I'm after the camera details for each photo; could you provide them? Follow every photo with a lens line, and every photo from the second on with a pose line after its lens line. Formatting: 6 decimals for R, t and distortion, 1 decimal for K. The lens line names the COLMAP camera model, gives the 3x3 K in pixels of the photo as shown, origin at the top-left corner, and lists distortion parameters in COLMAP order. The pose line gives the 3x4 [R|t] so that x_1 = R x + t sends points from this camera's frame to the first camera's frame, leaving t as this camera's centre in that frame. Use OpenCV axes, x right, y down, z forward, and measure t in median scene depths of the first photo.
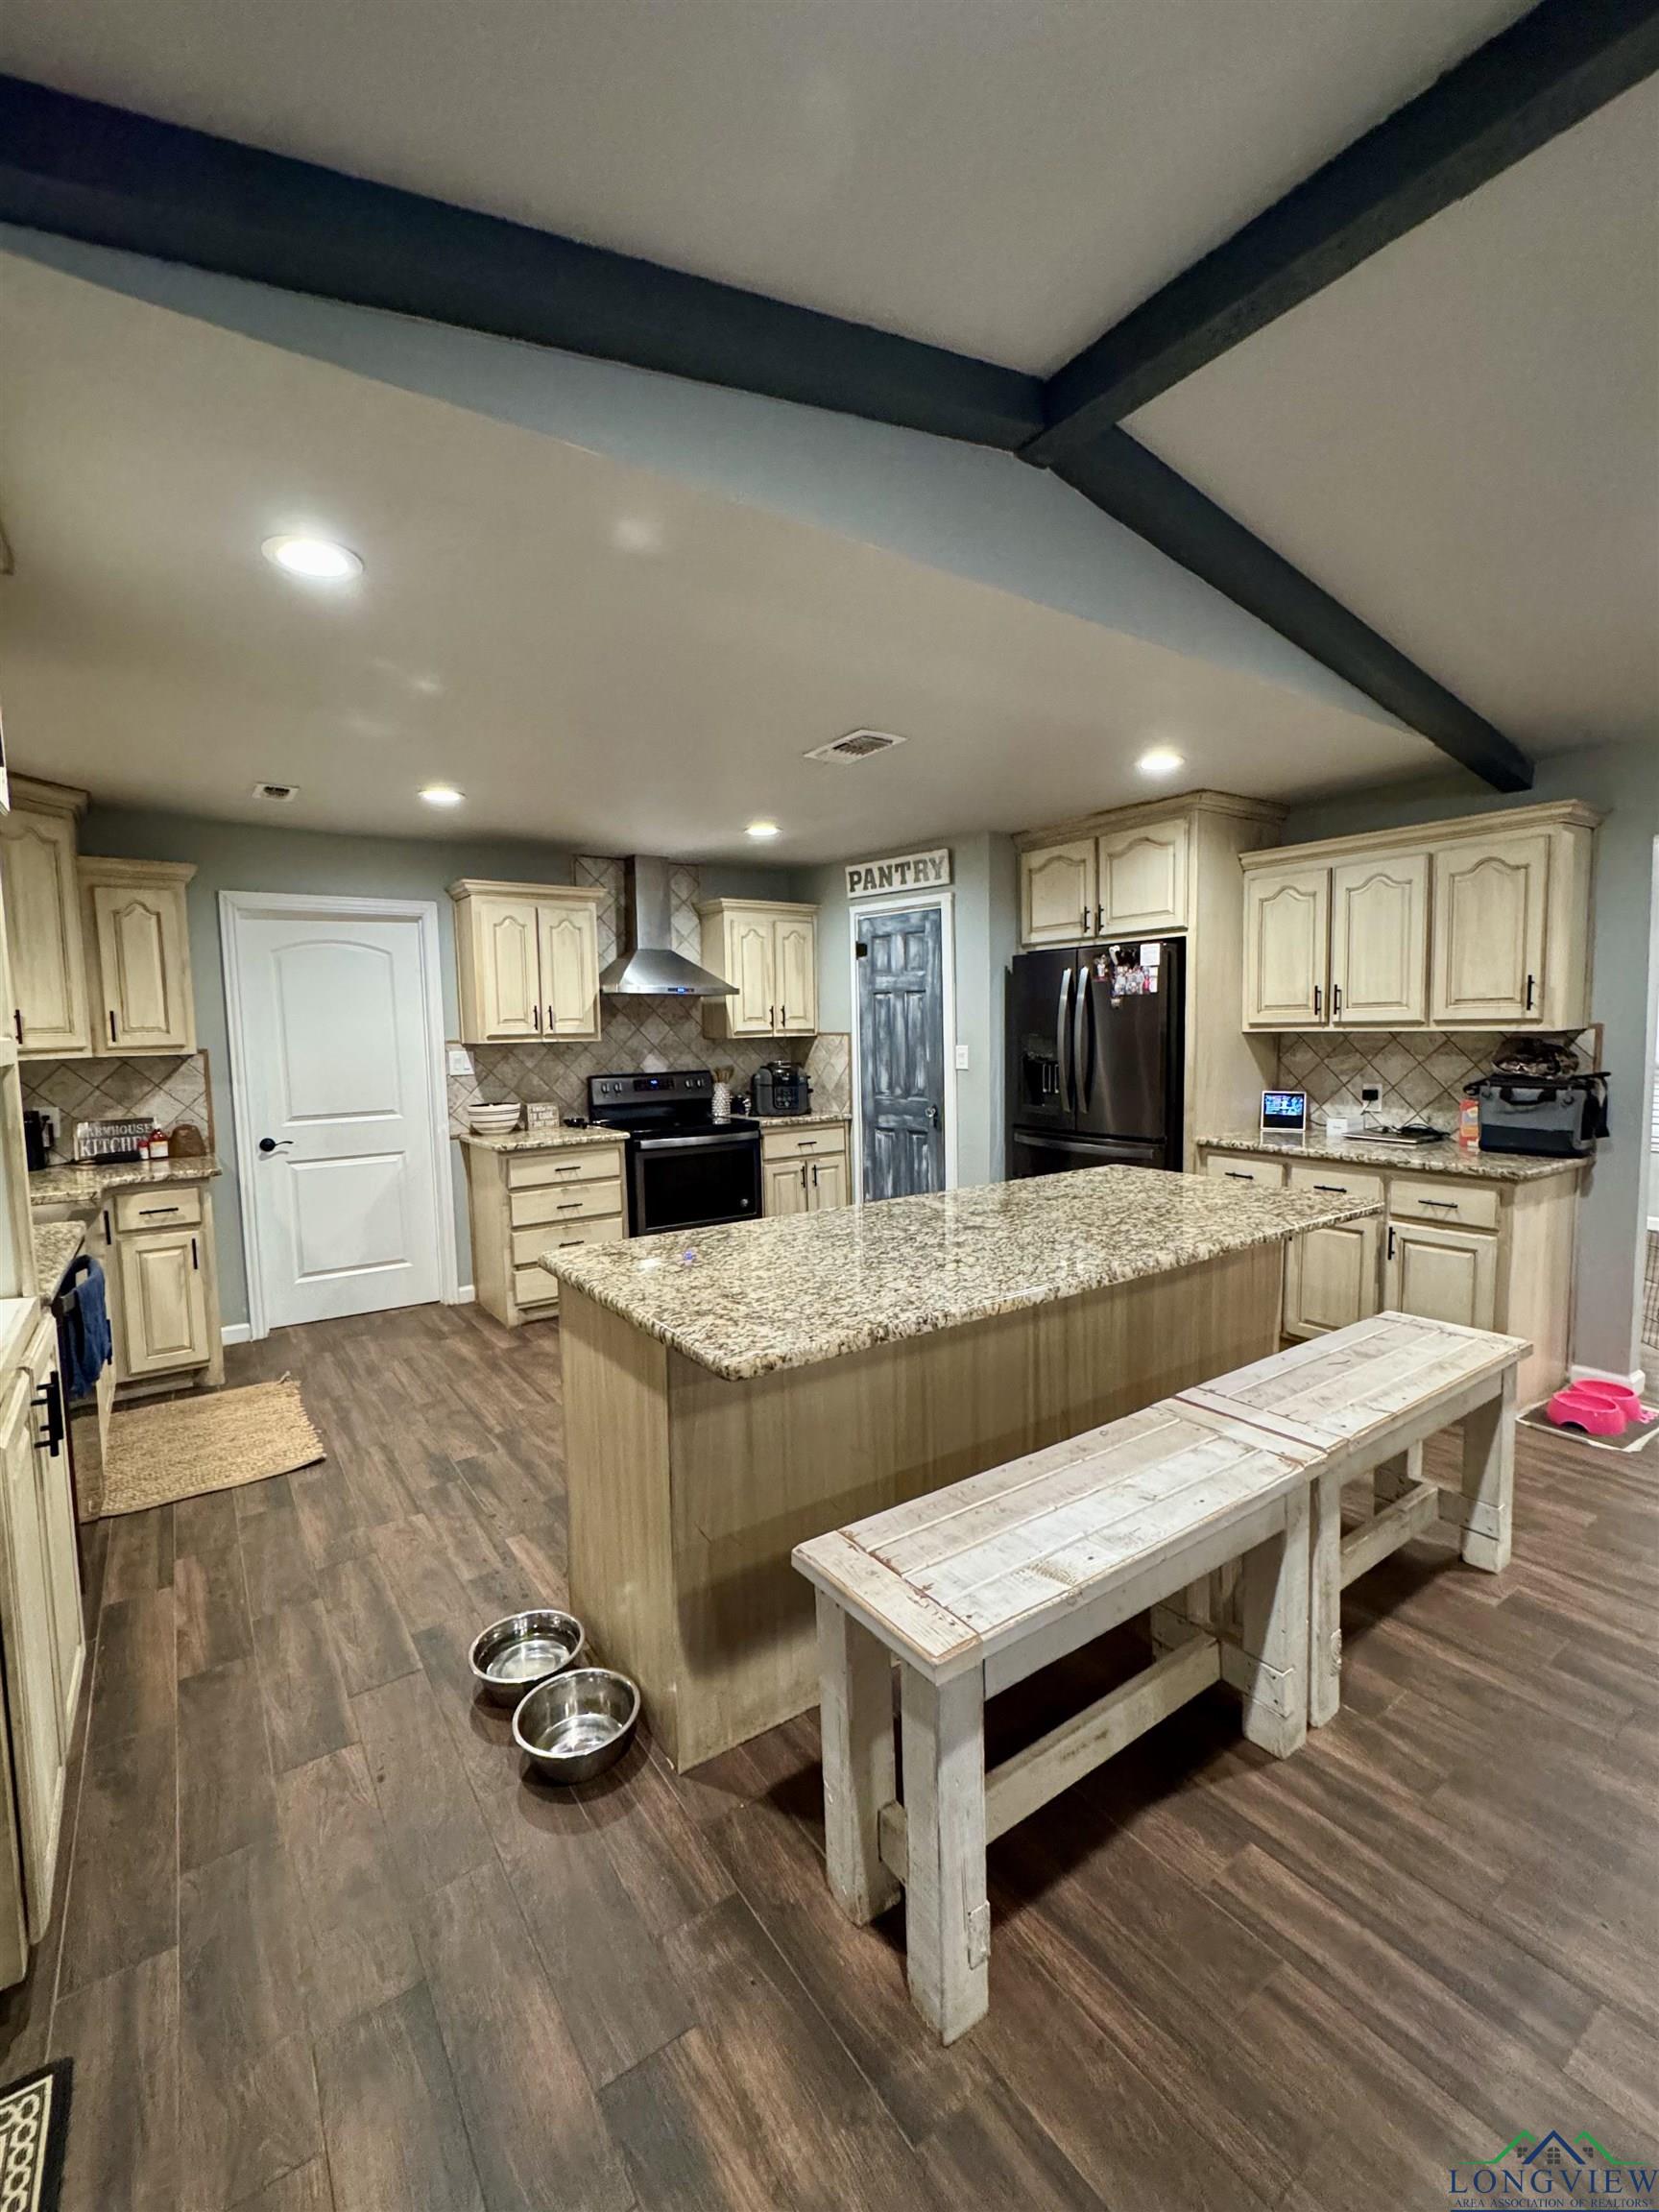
lens RADIAL K [[946.4, 0, 829.5], [0, 946.4, 1106.0], [0, 0, 1]] dist [0.000185, 0.000102]
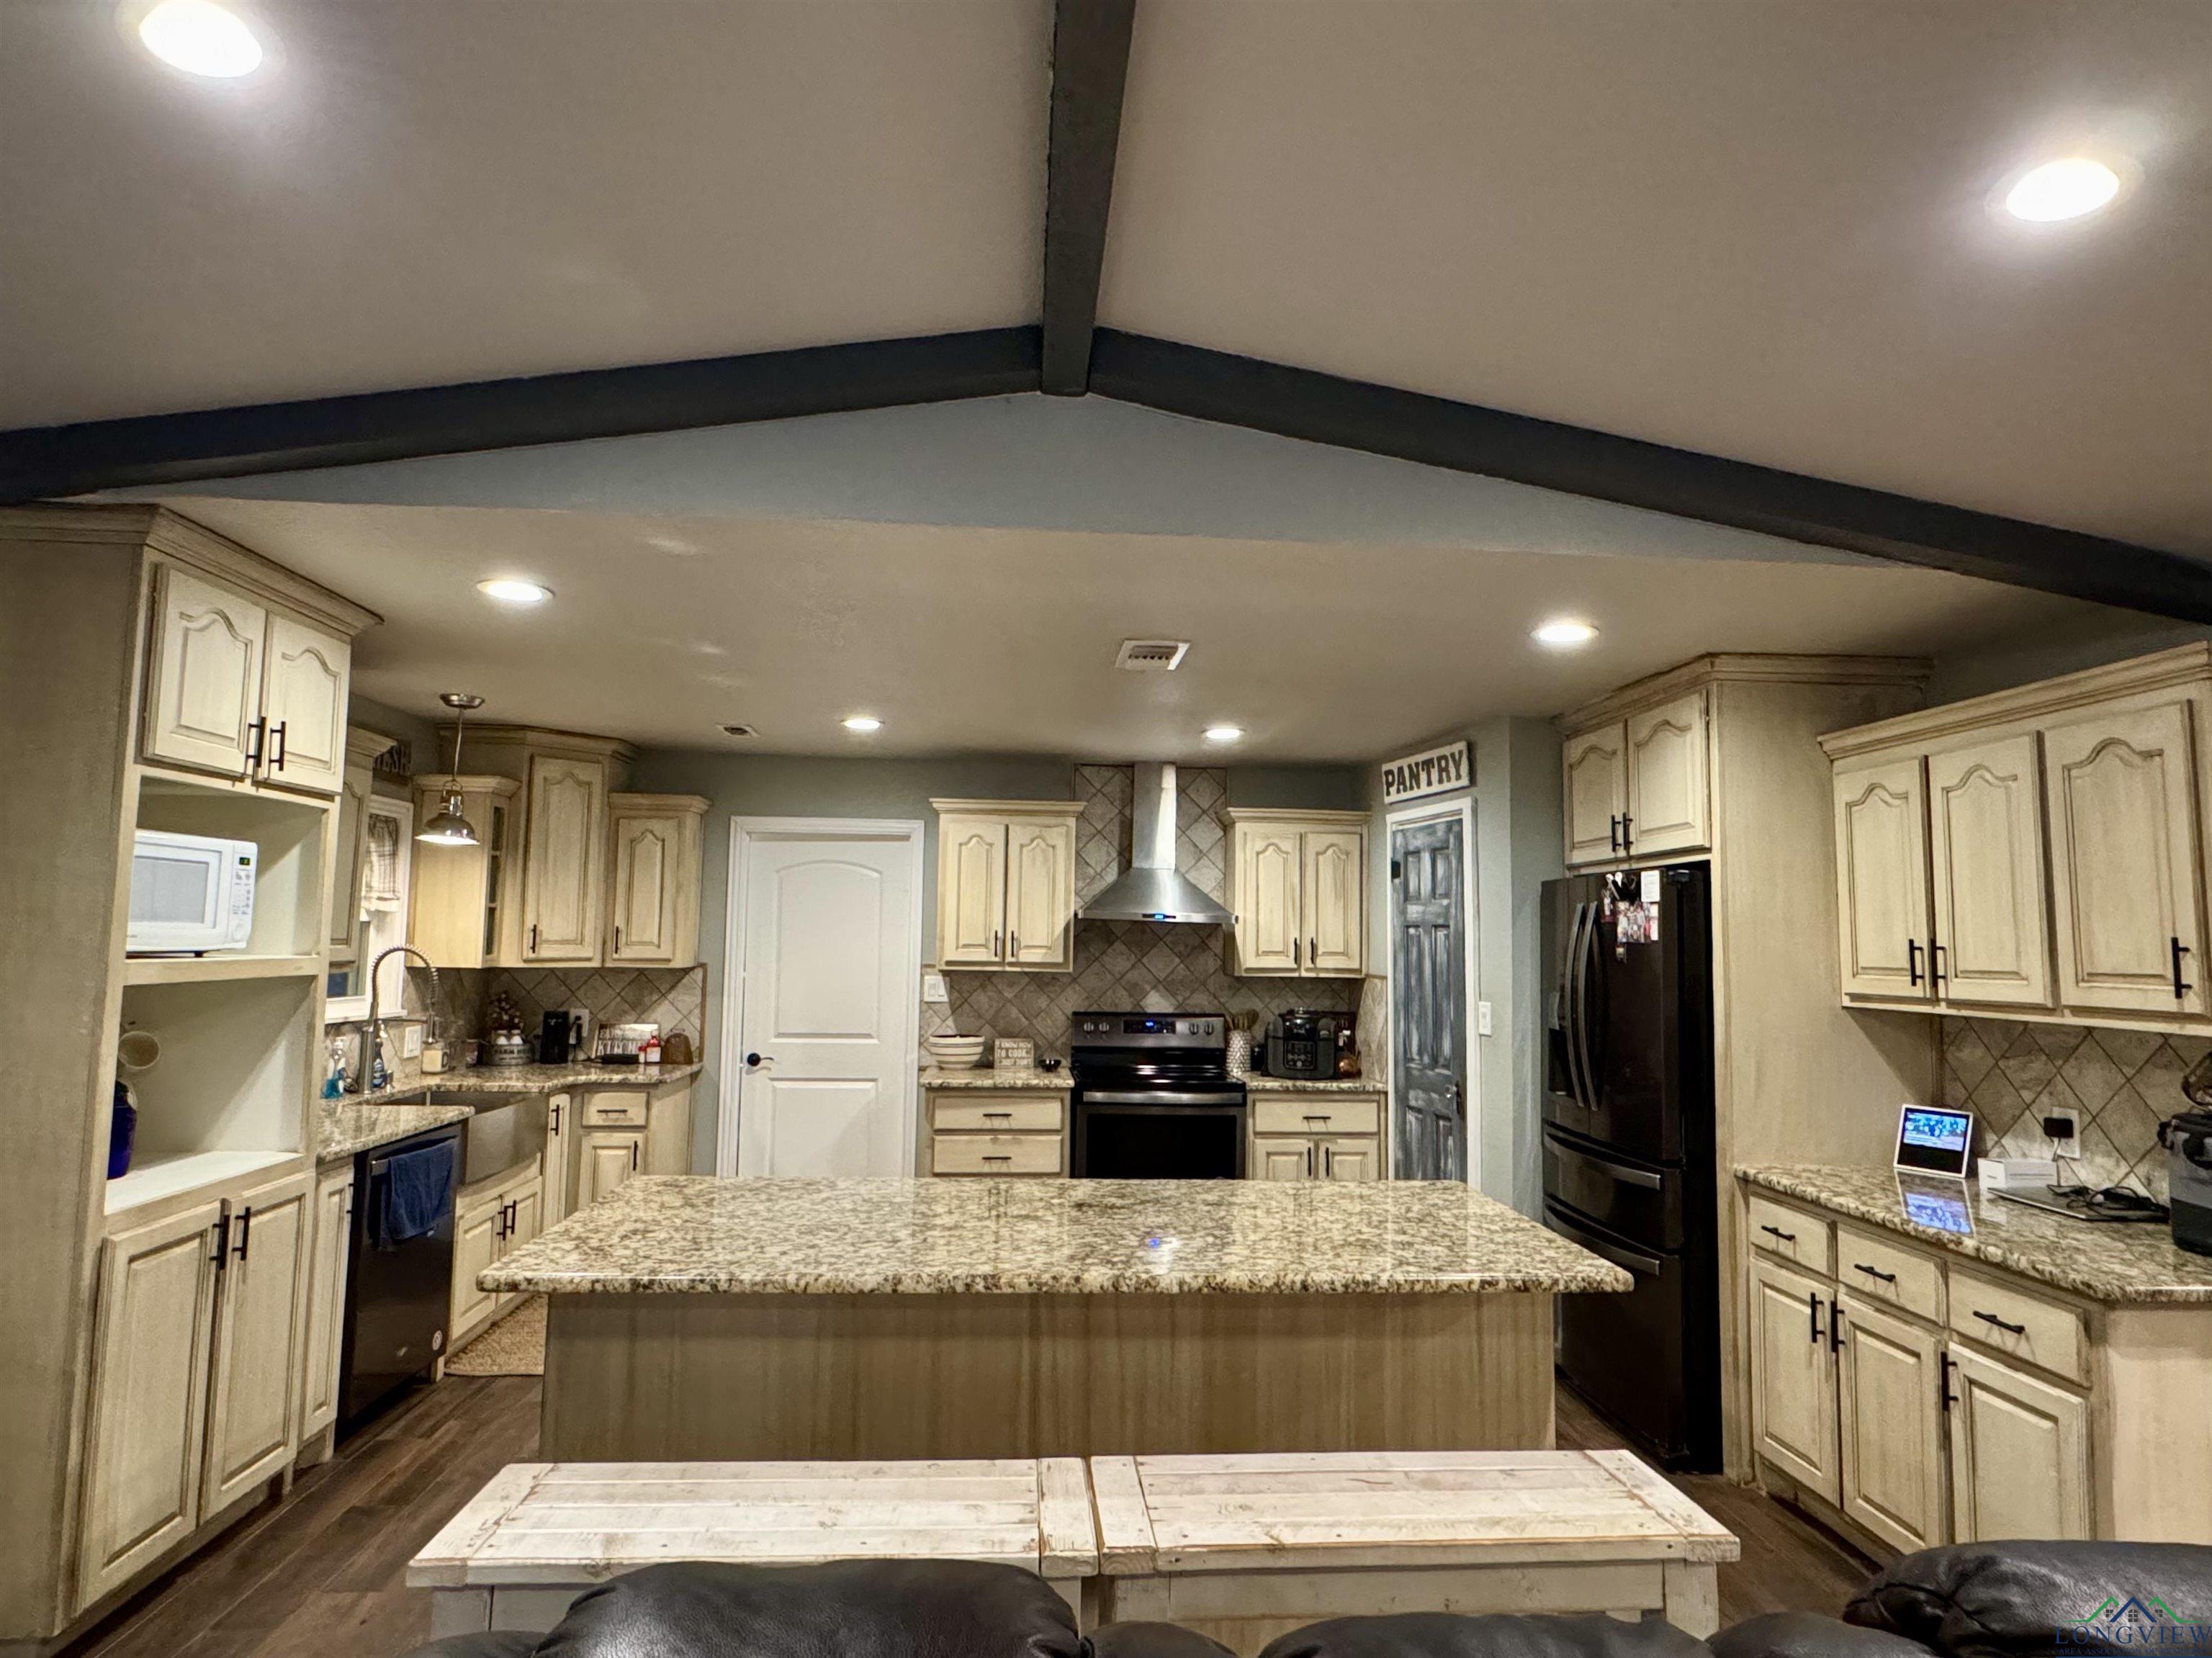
lens RADIAL K [[1260.7, 0, 1106.0], [0, 1260.7, 829.0], [0, 0, 1]] dist [-0.000085, 0.000738]
pose [[0.857467, -0.011346, -0.514415, 0.398174], [-0.078785, 0.985072, -0.153053, -0.023723], [0.508472, 0.171766, 0.843773, 0.007171]]
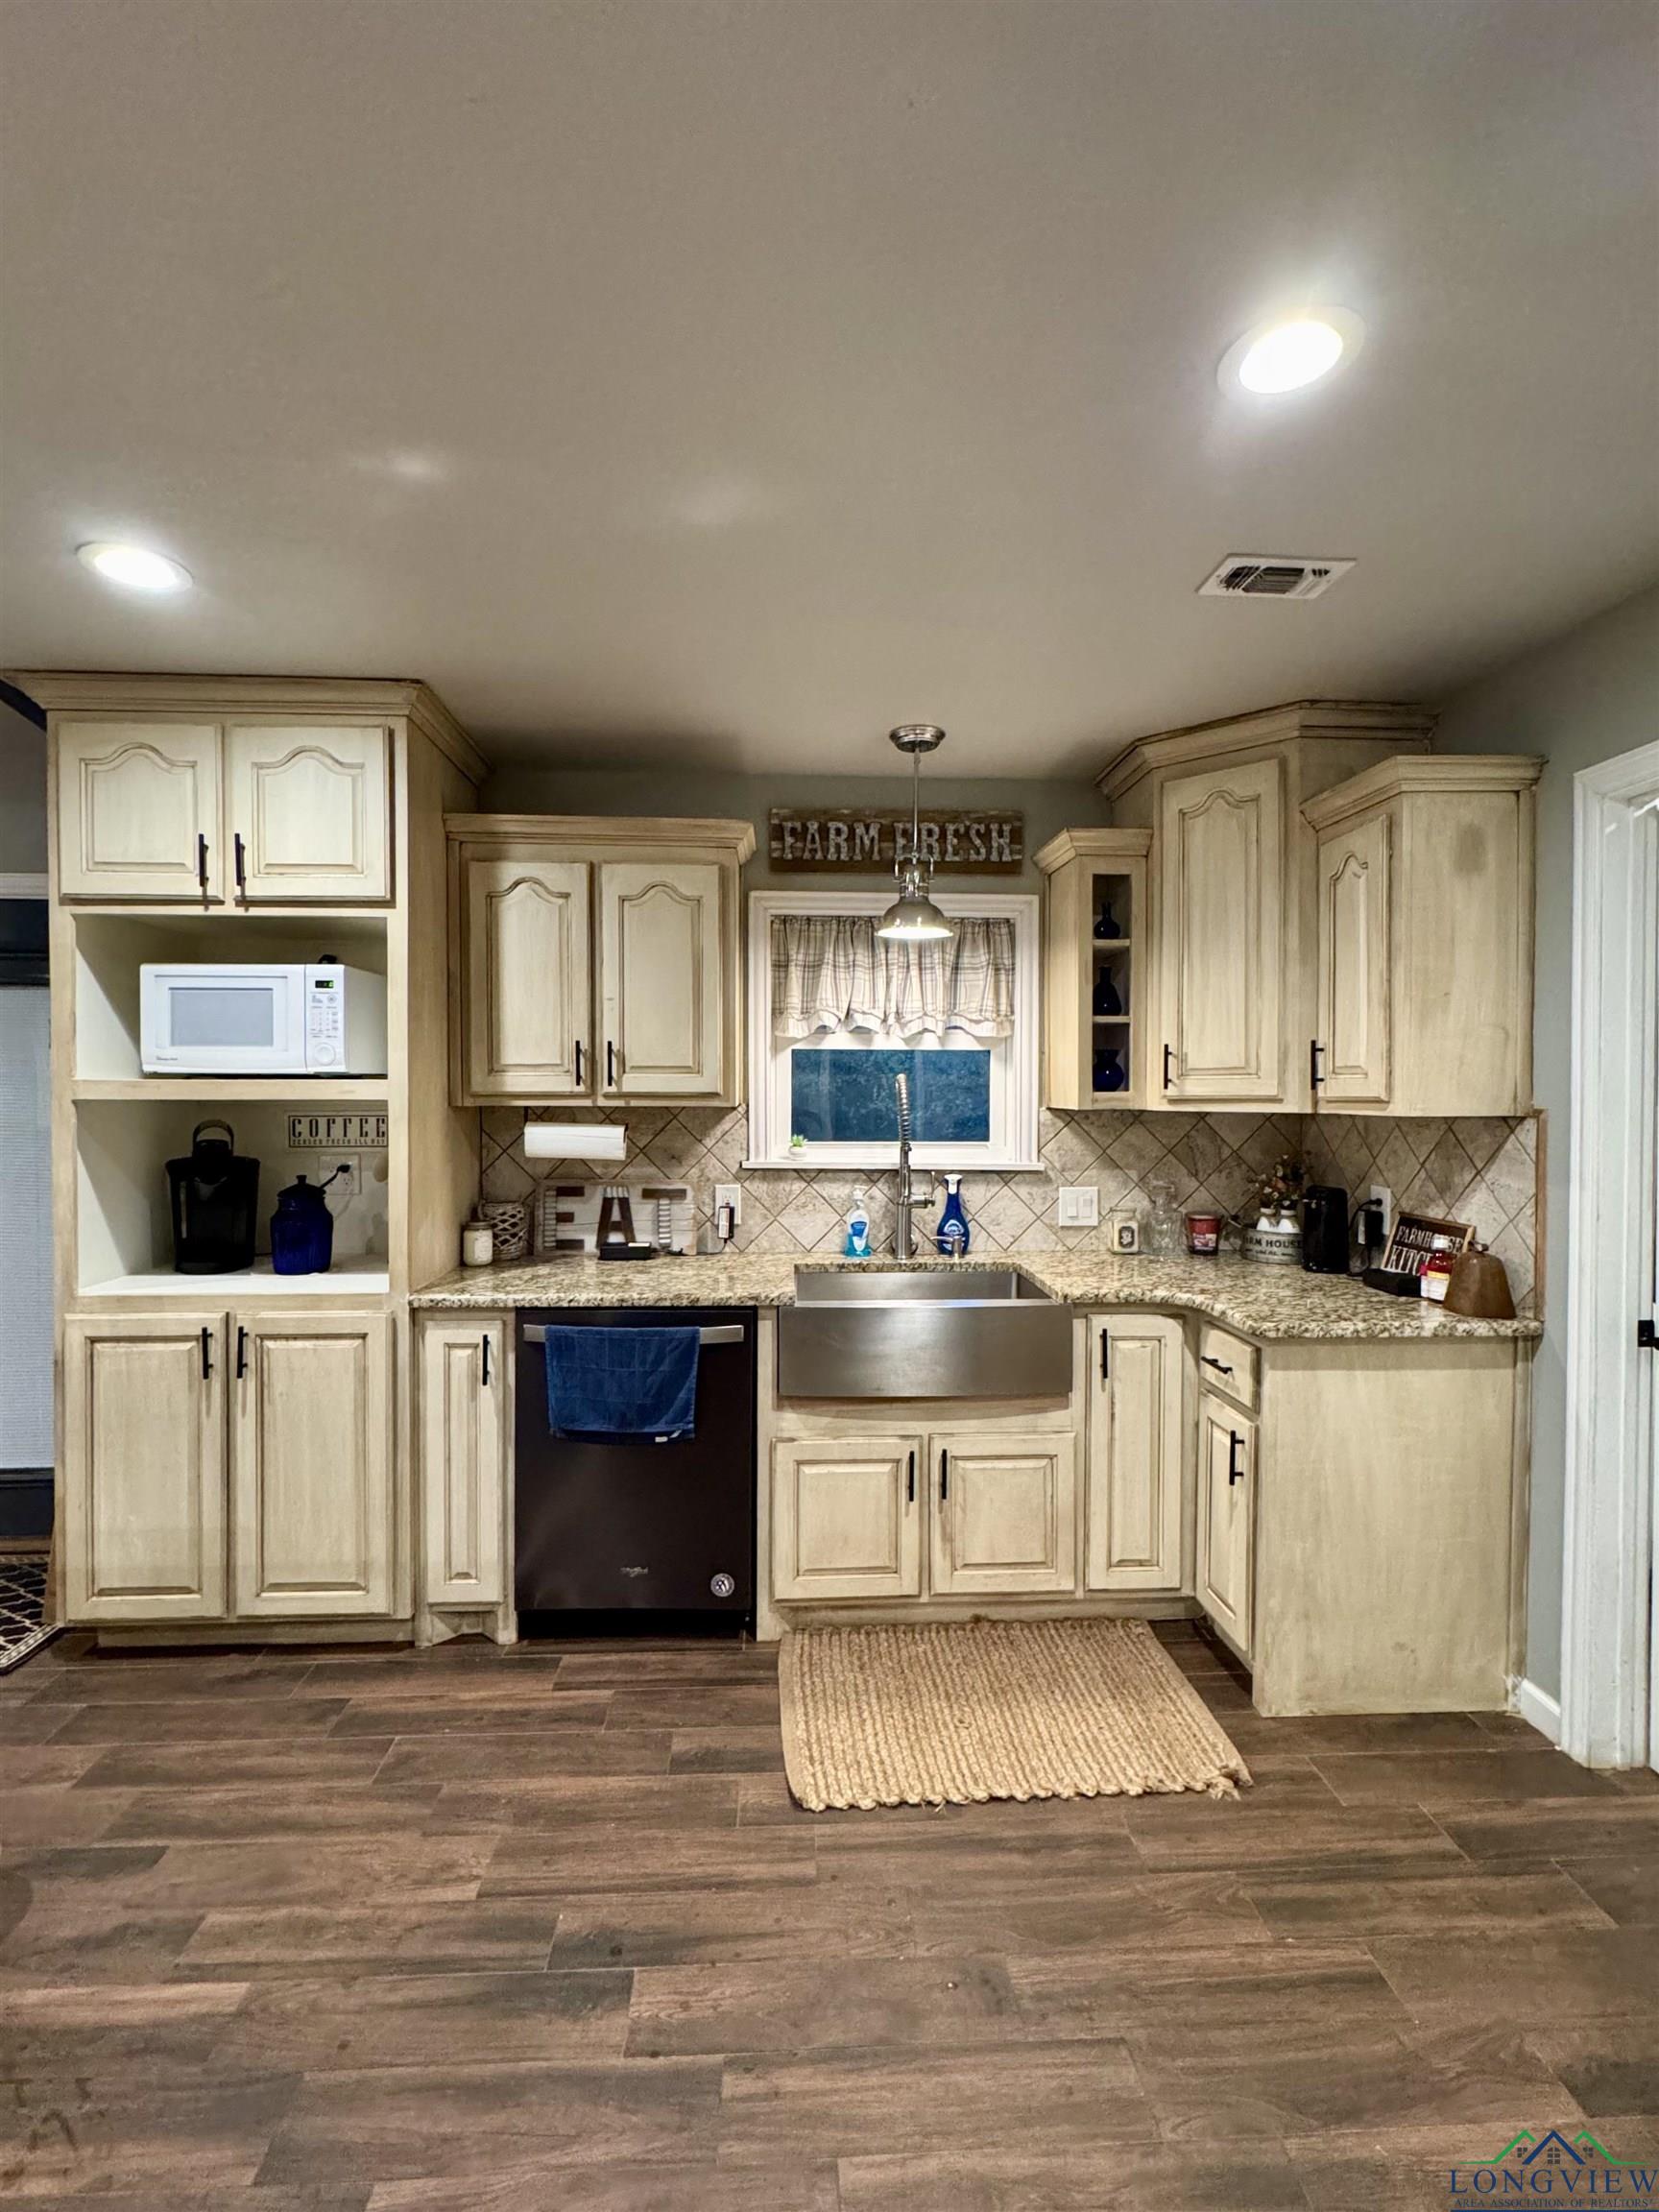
lens RADIAL K [[1019.0, 0, 829.5], [0, 1019.0, 1106.0], [0, 0, 1]] dist [-0.000751, -0.000138]
pose [[-0.529276, 0.029700, -0.847930, -0.015669], [-0.066985, 0.994805, 0.076657, -0.067699], [0.845802, 0.097371, -0.524536, 0.841892]]
